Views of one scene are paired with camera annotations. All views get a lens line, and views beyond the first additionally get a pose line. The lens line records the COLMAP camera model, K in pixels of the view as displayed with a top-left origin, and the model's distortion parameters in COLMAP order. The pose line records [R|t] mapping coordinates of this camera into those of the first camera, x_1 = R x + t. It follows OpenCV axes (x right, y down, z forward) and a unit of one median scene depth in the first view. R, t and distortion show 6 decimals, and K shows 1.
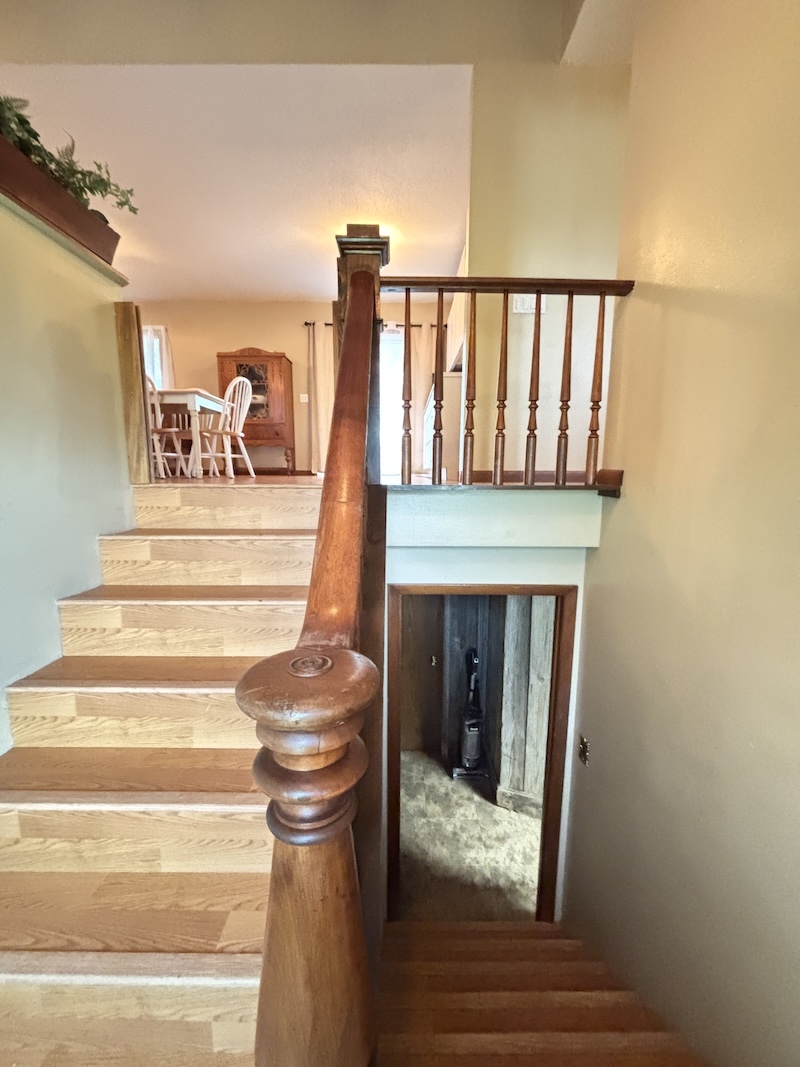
lens RADIAL K [[424.0, 0, 403.2], [0, 424.0, 537.4], [0, 0, 1]] dist [0.001527, -0.000146]
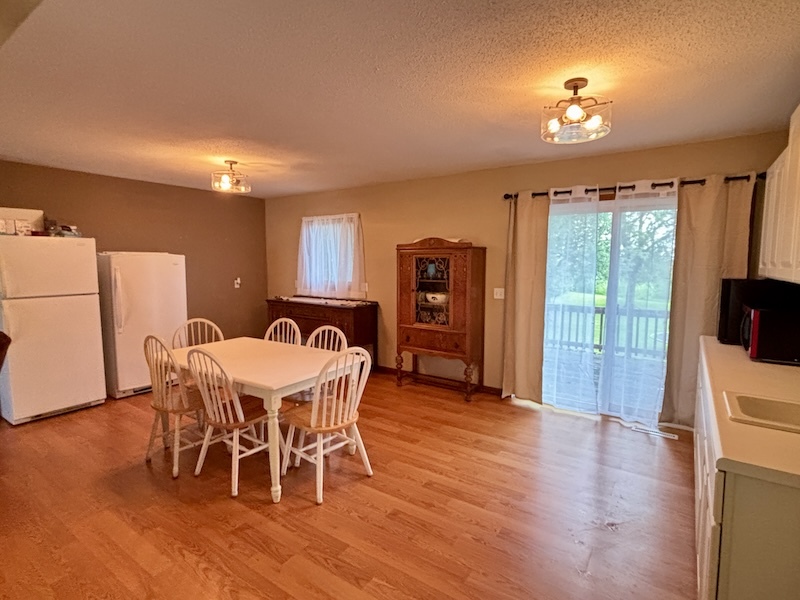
lens RADIAL K [[407.7, 0, 398.2], [0, 407.7, 298.6], [0, 0, 1]] dist [0.003228, -0.000052]
pose [[0.820088, 0.051785, -0.569889, 0.026624], [-0.079994, 0.996493, -0.024564, -0.297499], [0.566618, 0.065733, 0.821355, 0.332790]]
